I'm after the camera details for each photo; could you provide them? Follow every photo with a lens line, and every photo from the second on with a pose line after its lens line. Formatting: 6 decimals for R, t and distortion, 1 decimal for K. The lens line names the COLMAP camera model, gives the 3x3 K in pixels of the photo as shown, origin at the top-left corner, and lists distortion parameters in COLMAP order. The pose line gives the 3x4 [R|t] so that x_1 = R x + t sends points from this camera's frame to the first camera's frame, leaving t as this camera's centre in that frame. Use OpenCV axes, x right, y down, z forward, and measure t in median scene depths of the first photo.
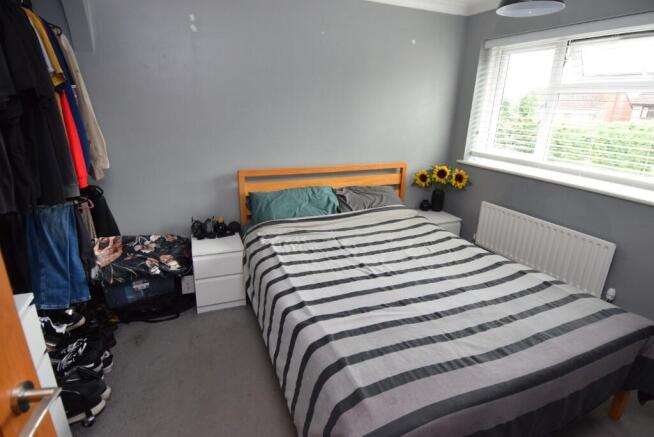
lens RADIAL K [[341.2, 0, 327.0], [0, 341.2, 218.5], [0, 0, 1]] dist [0.001213, -0.028940]
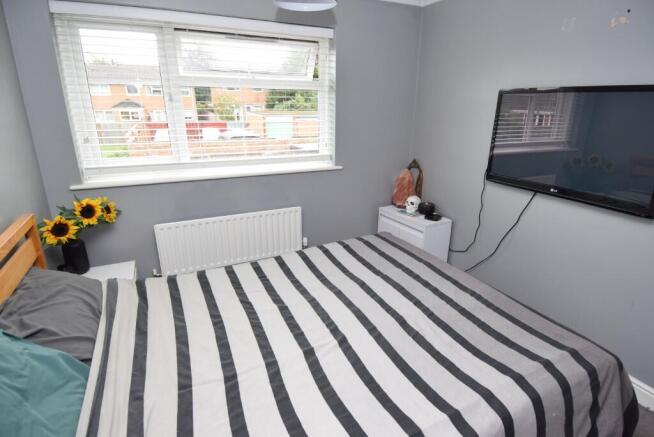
lens RADIAL K [[341.2, 0, 327.0], [0, 341.2, 218.5], [0, 0, 1]] dist [0.001213, -0.028940]
pose [[-0.065421, -0.335690, 0.939698, -0.304973], [0.298910, 0.891879, 0.339417, -0.221749], [-0.952036, 0.303090, 0.041994, 0.629063]]
